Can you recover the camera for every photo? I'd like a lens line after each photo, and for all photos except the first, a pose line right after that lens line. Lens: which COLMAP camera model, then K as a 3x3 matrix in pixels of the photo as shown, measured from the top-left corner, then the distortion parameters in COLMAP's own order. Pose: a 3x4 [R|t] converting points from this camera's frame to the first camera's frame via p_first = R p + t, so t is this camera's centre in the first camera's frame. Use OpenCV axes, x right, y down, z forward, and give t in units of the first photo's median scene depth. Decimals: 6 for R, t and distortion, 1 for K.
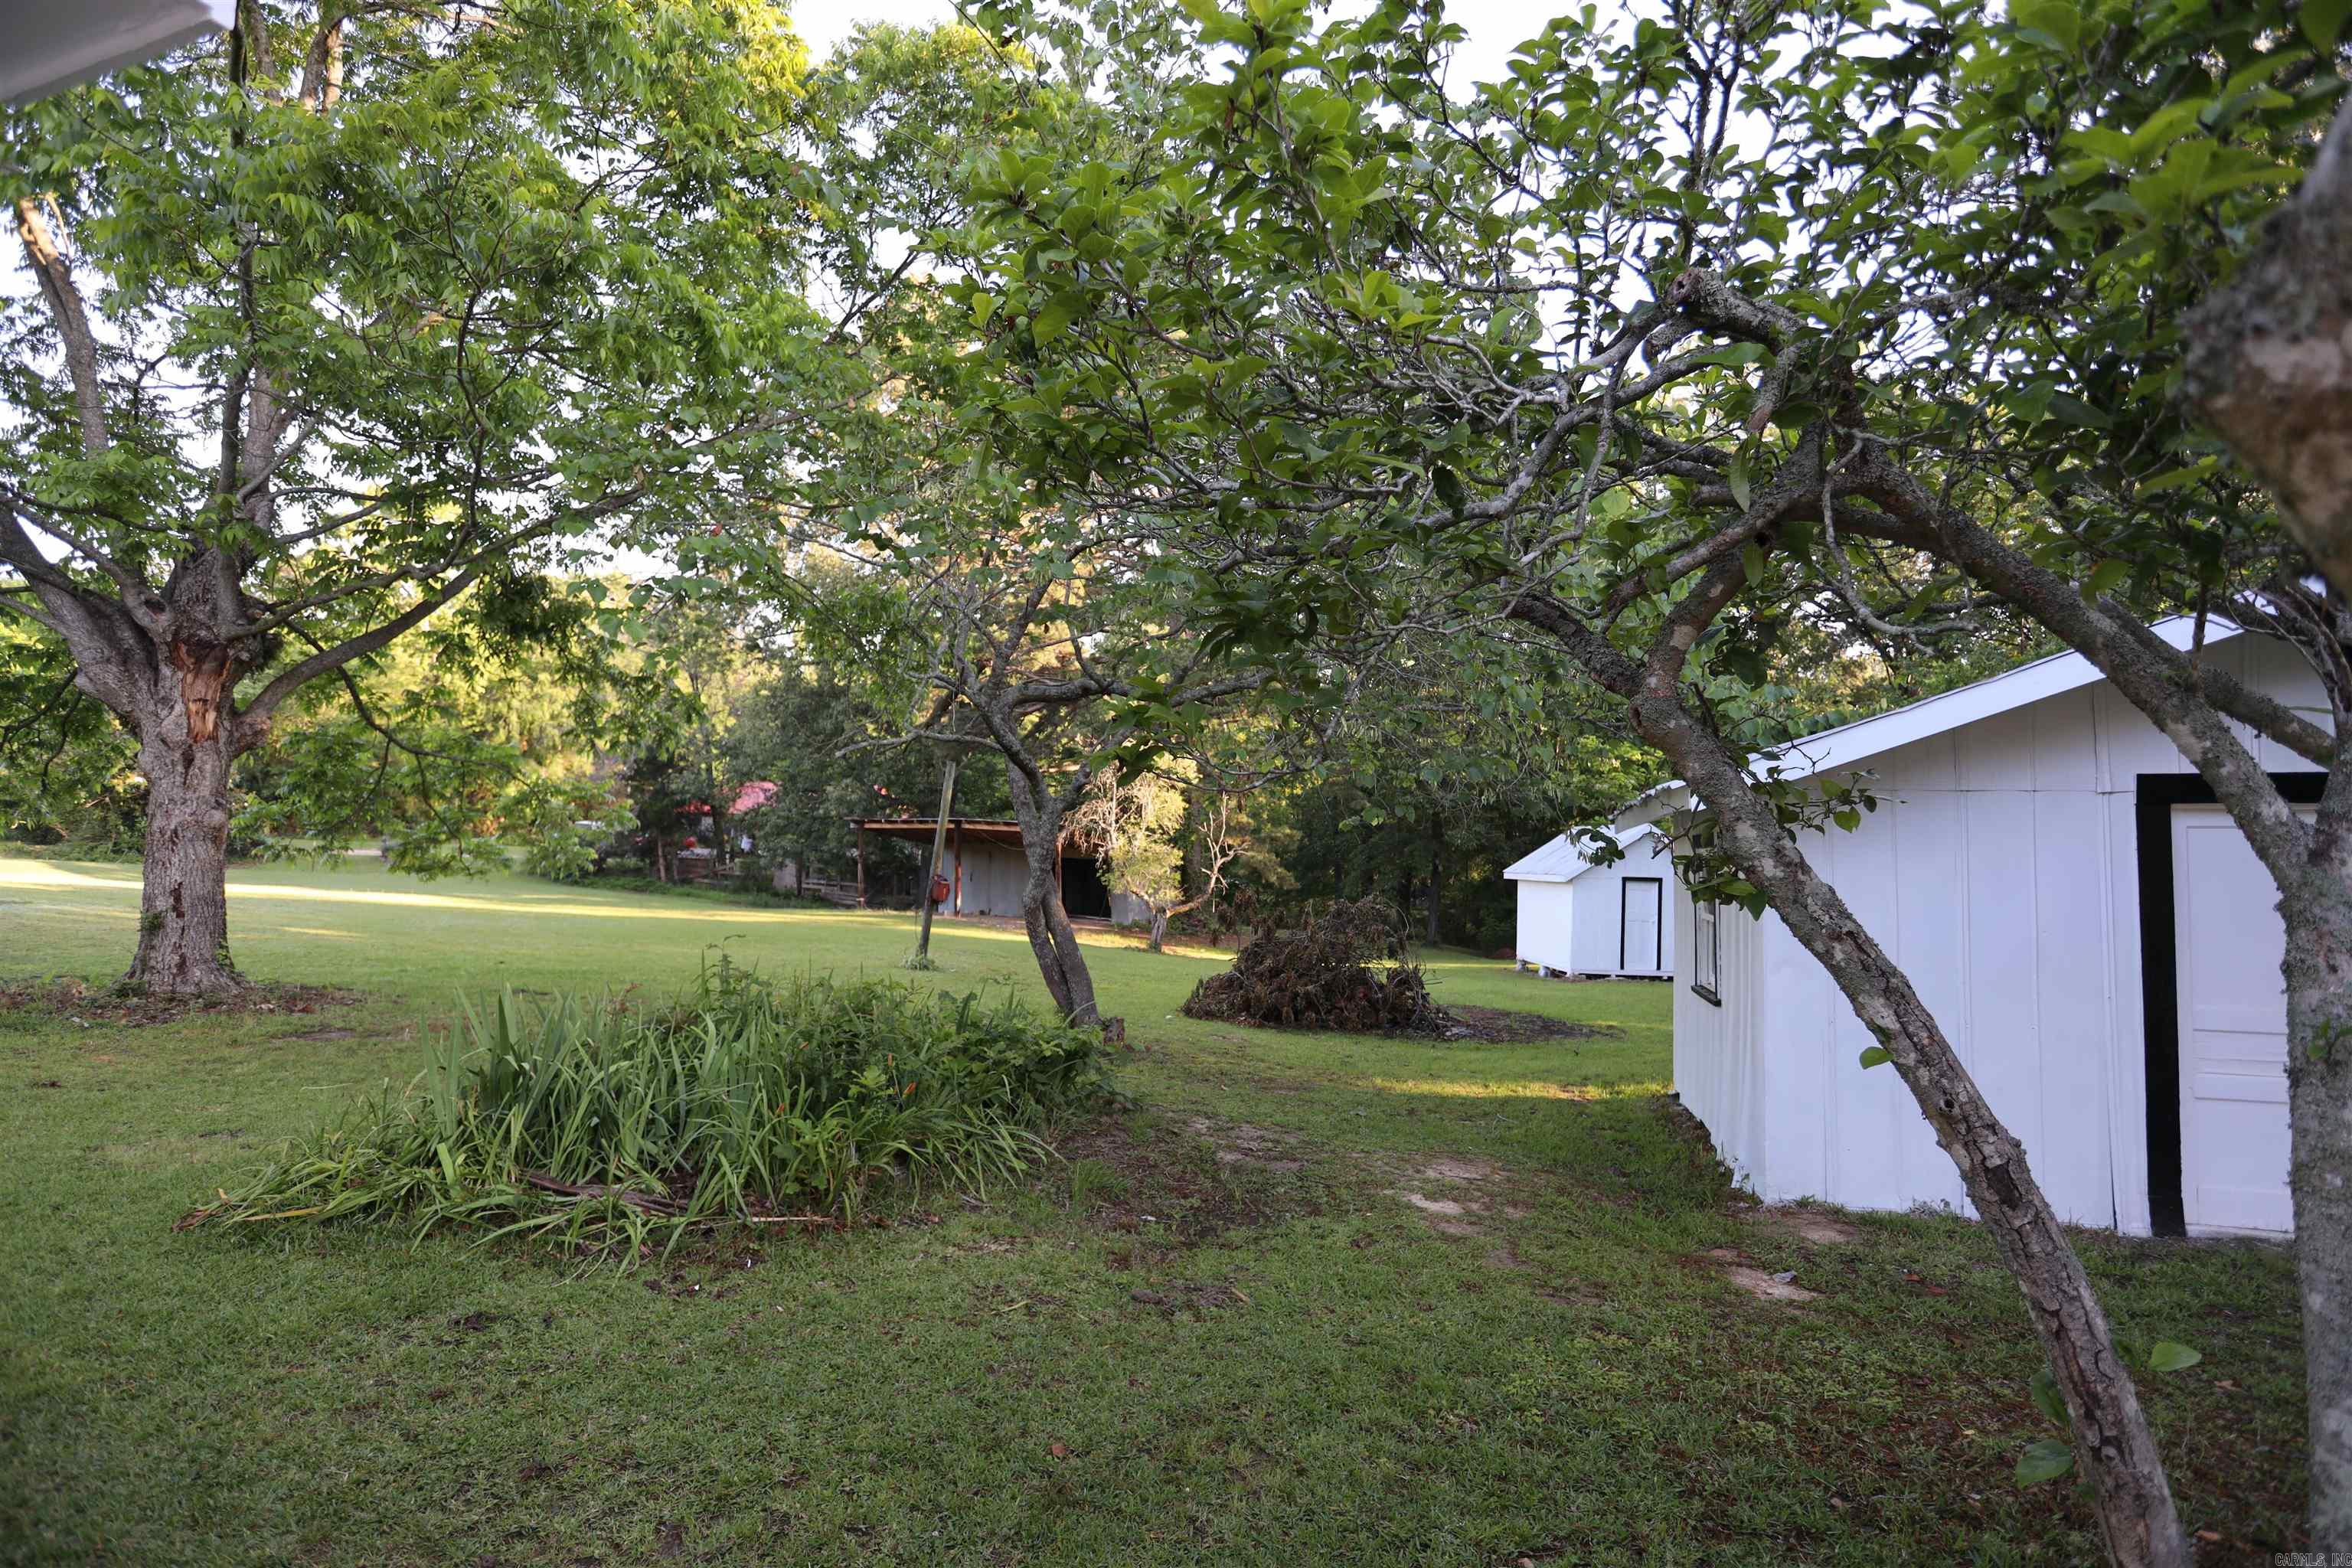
lens RADIAL K [[1142.9, 0, 1189.0], [0, 1142.9, 794.1], [0, 0, 1]] dist [-0.067401, 0.027735]
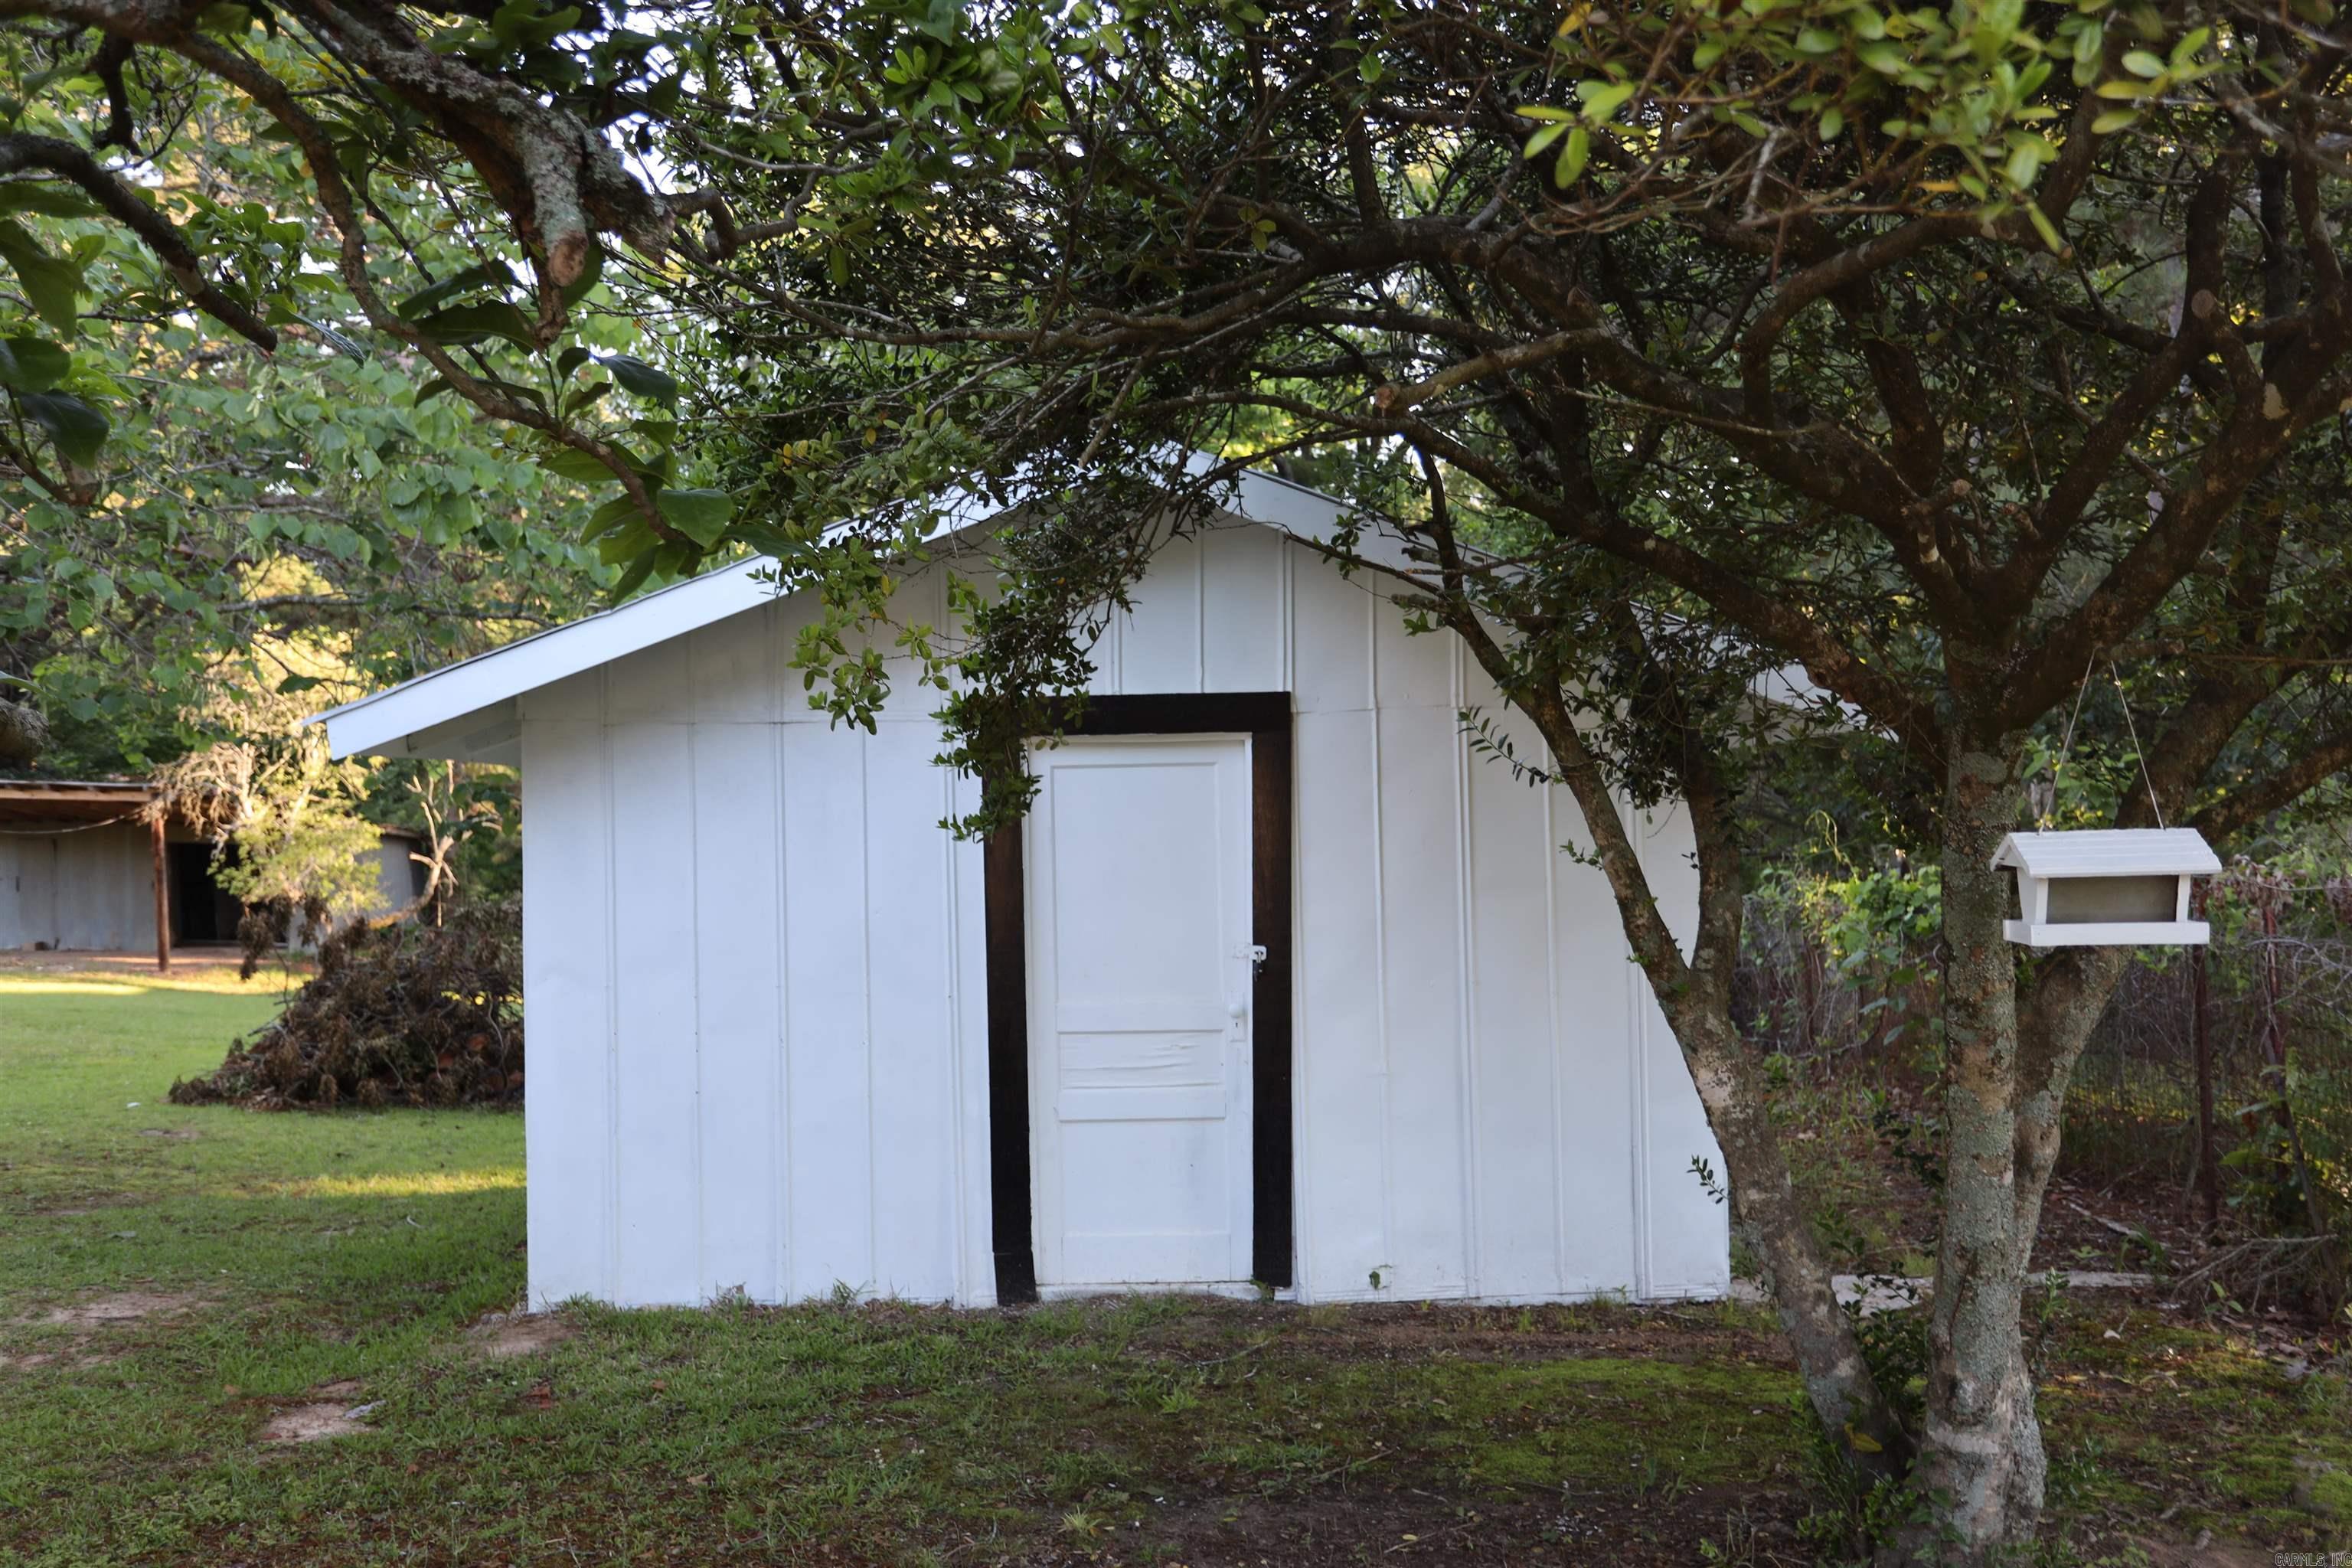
lens RADIAL K [[1848.4, 0, 1176.0], [0, 1848.4, 784.0], [0, 0, 1]] dist [-0.001959, -0.000104]
pose [[0.957496, -0.028541, 0.287030, 0.185208], [0.018403, 0.999110, 0.037955, -0.001685], [-0.287858, -0.031060, 0.957169, -0.073456]]
